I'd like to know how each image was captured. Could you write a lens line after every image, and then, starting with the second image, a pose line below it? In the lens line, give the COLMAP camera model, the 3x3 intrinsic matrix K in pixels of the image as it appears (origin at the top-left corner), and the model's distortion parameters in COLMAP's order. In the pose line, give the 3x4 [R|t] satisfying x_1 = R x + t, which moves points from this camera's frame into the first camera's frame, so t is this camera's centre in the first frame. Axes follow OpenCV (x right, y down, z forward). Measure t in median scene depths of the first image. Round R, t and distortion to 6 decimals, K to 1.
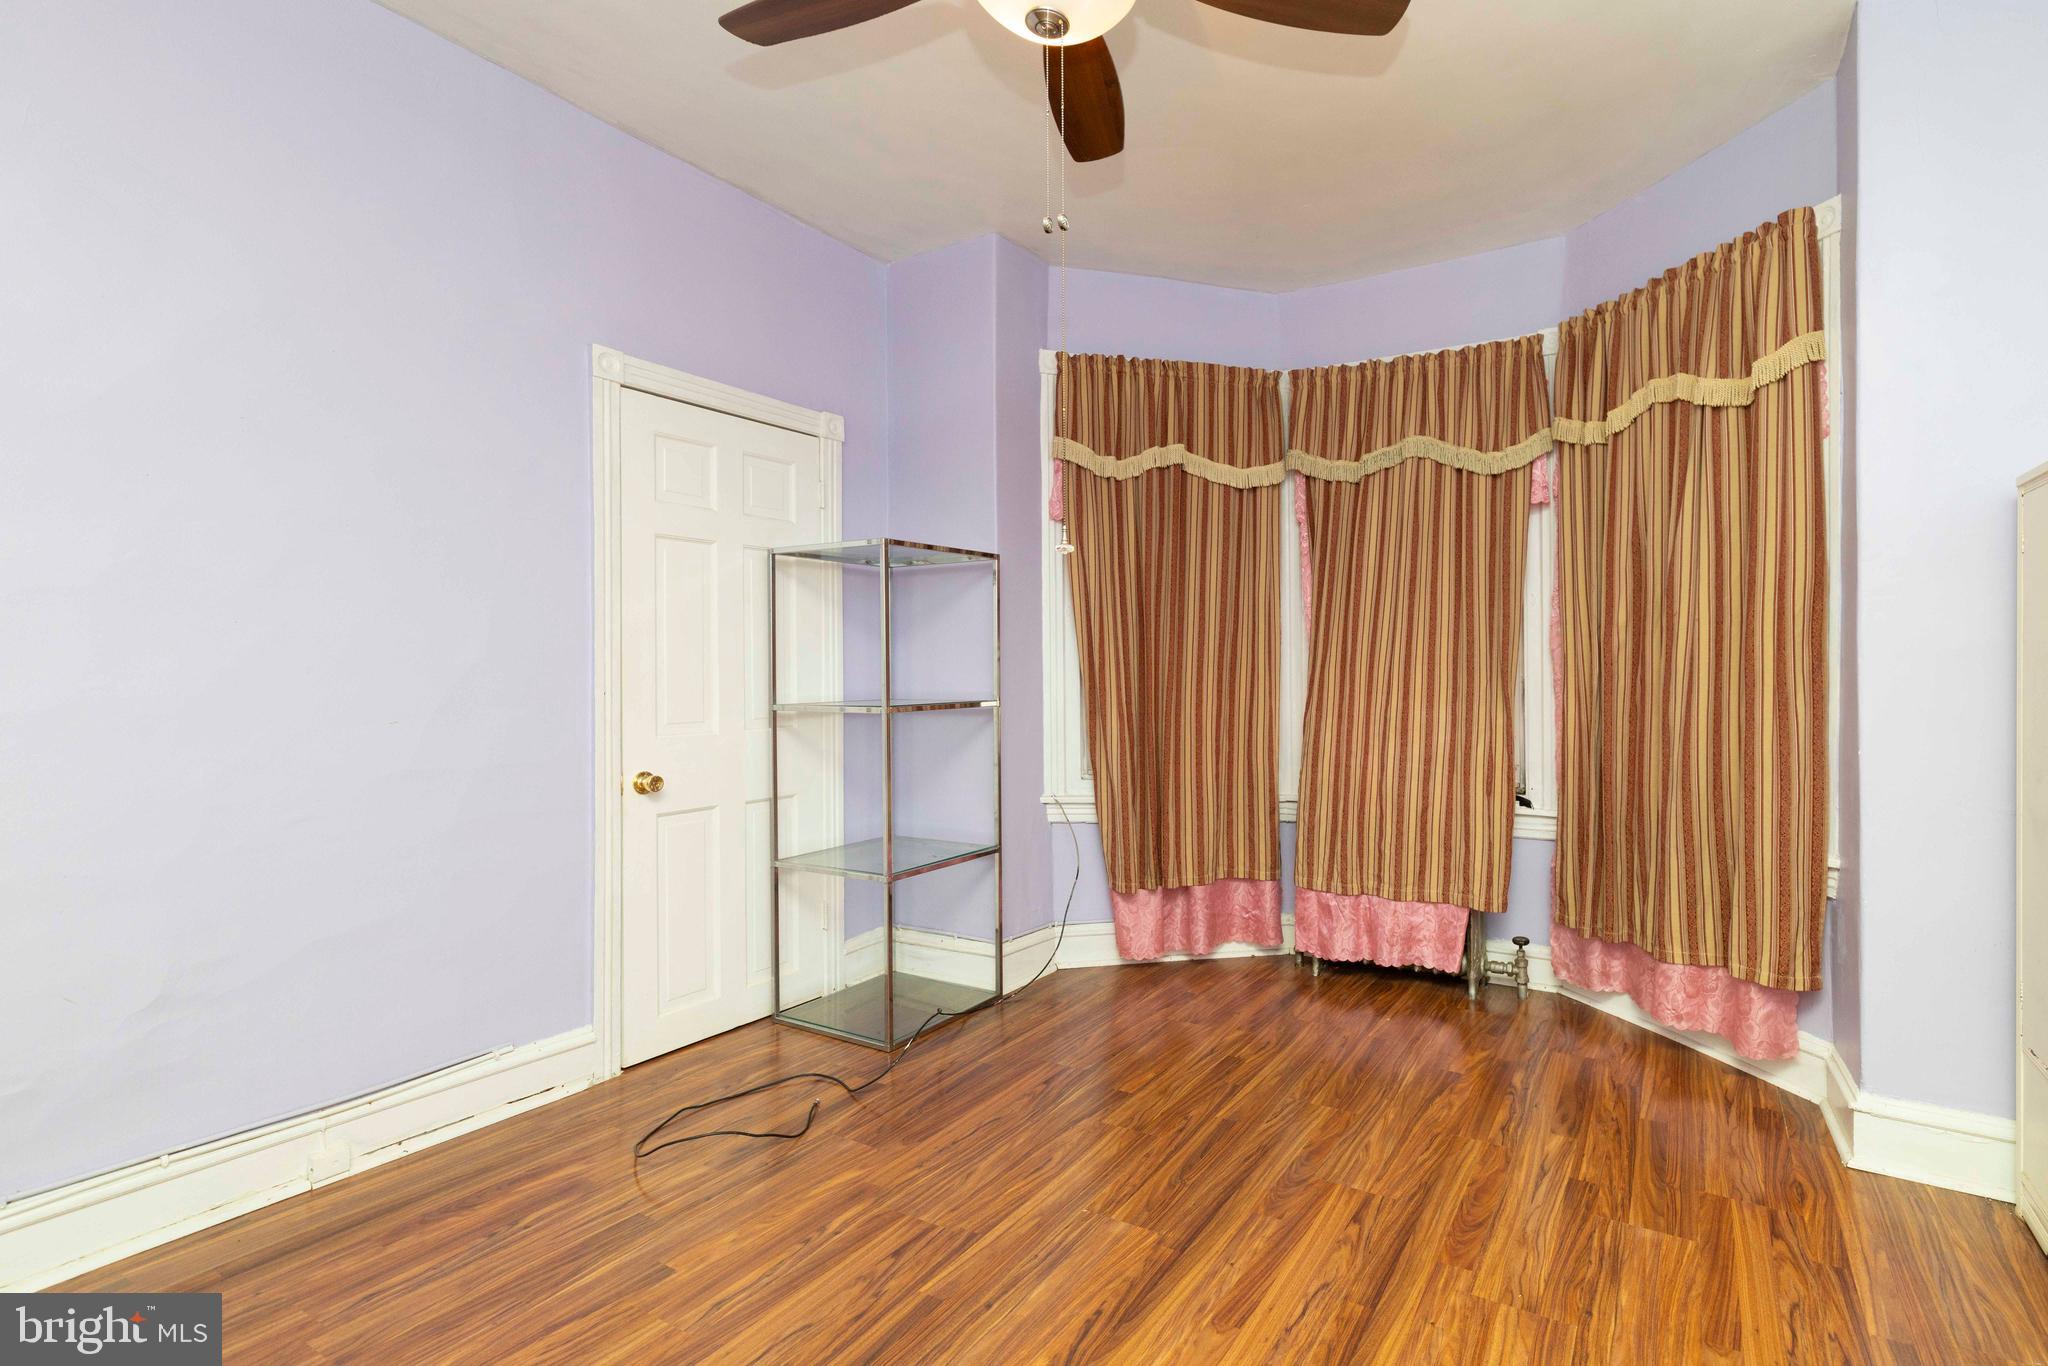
lens RADIAL K [[956.8, 0, 1018.9], [0, 956.8, 676.3], [0, 0, 1]] dist [-0.001840, 0.000970]
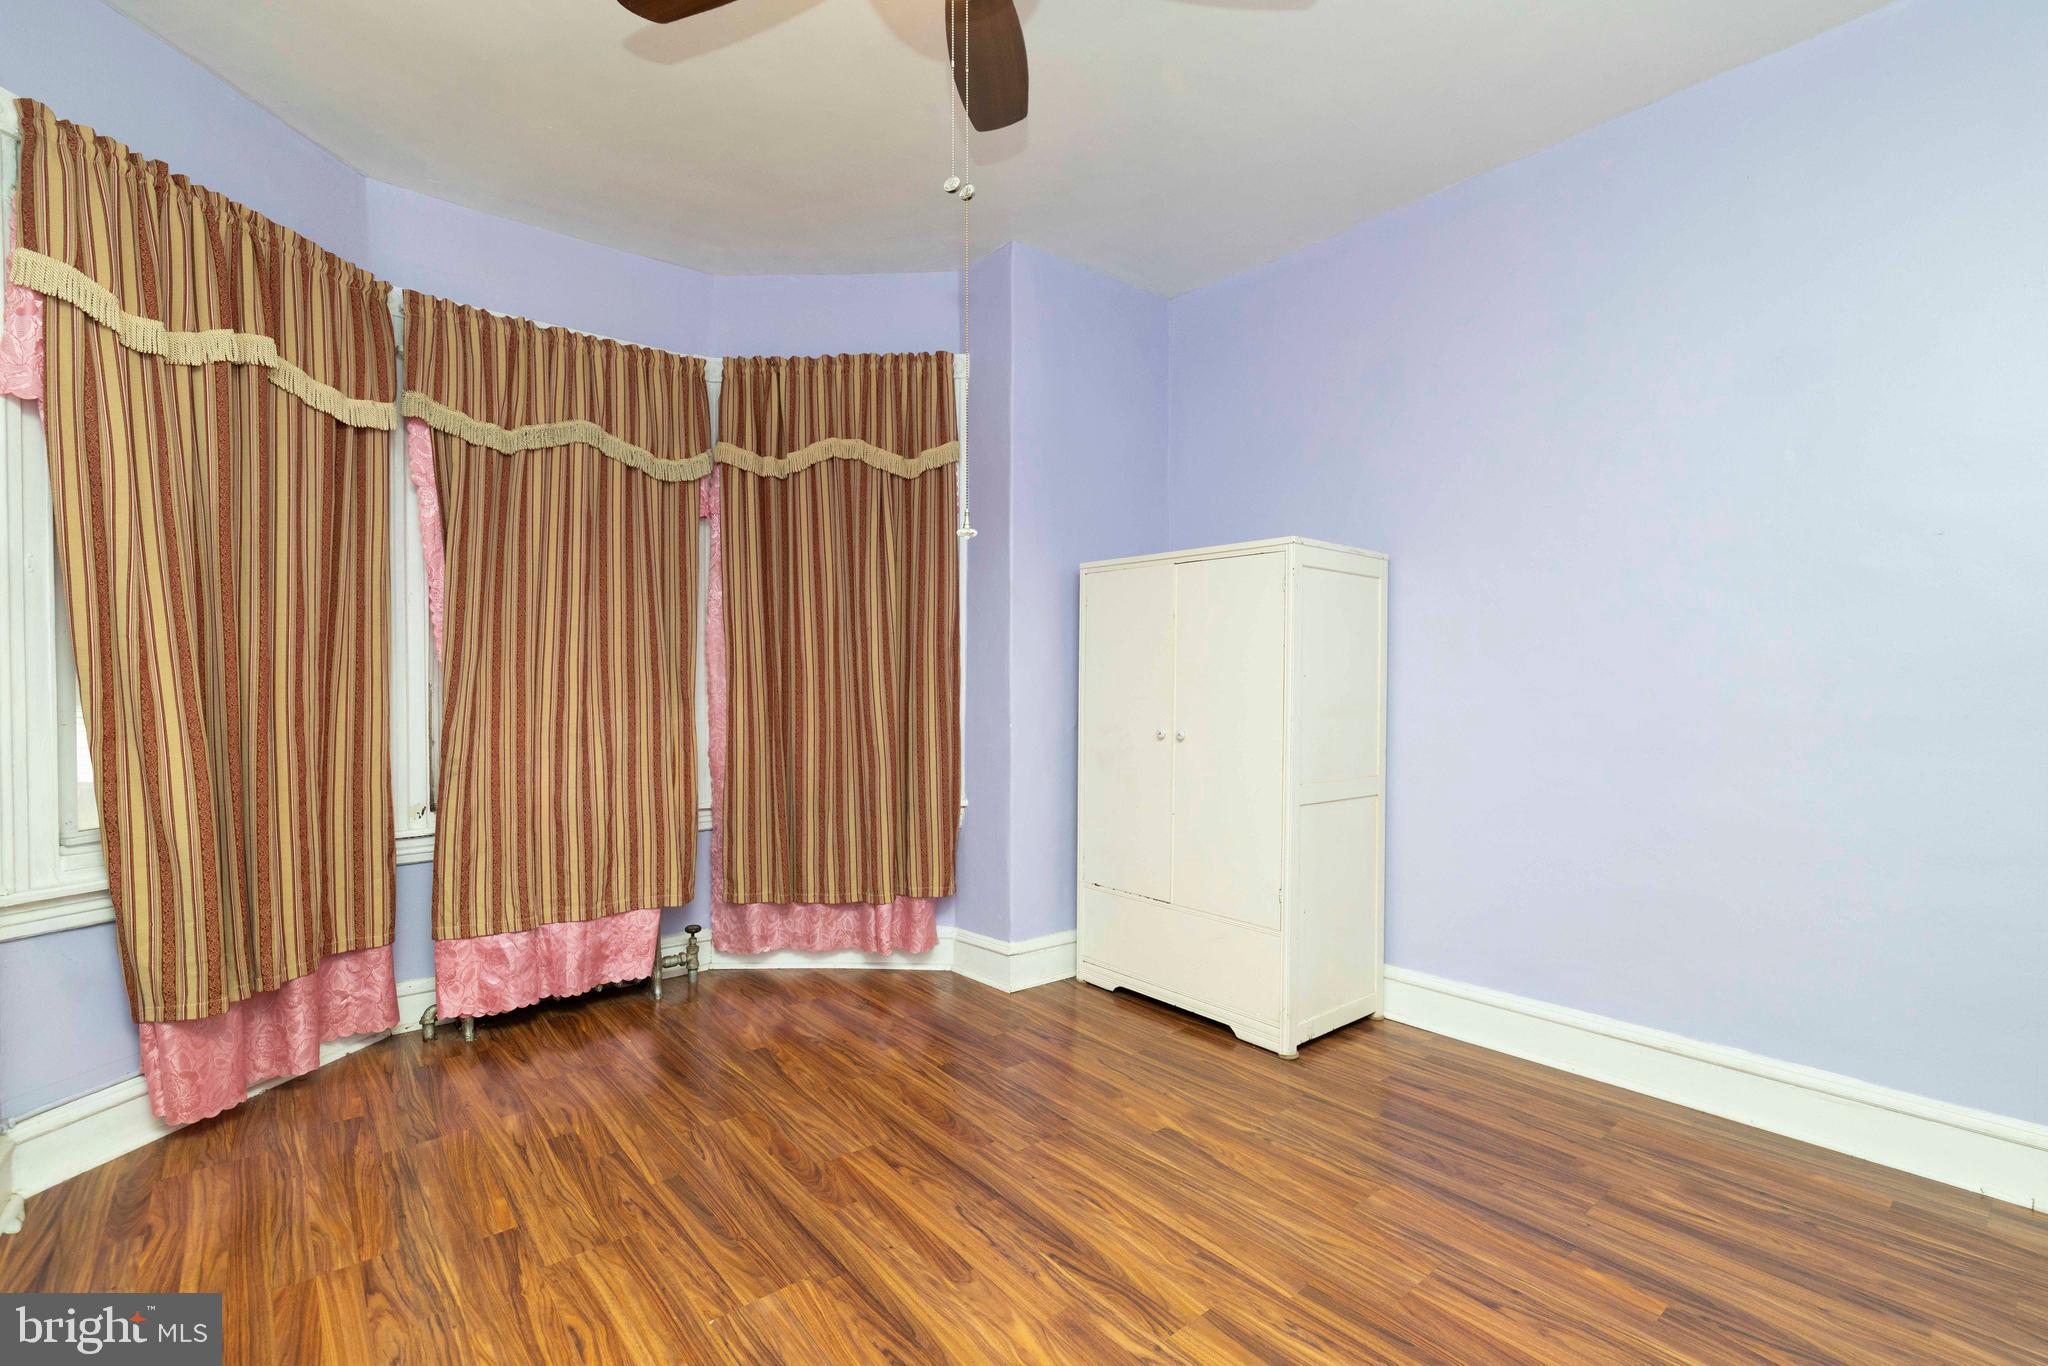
lens RADIAL K [[994.8, 0, 1082.8], [0, 994.8, 689.9], [0, 0, 1]] dist [0.000520, 0.000742]
pose [[0.266694, -0.007719, 0.963750, -0.407418], [0.004455, 0.999967, 0.006776, 0.007130], [-0.963771, 0.002486, 0.266720, 0.284003]]
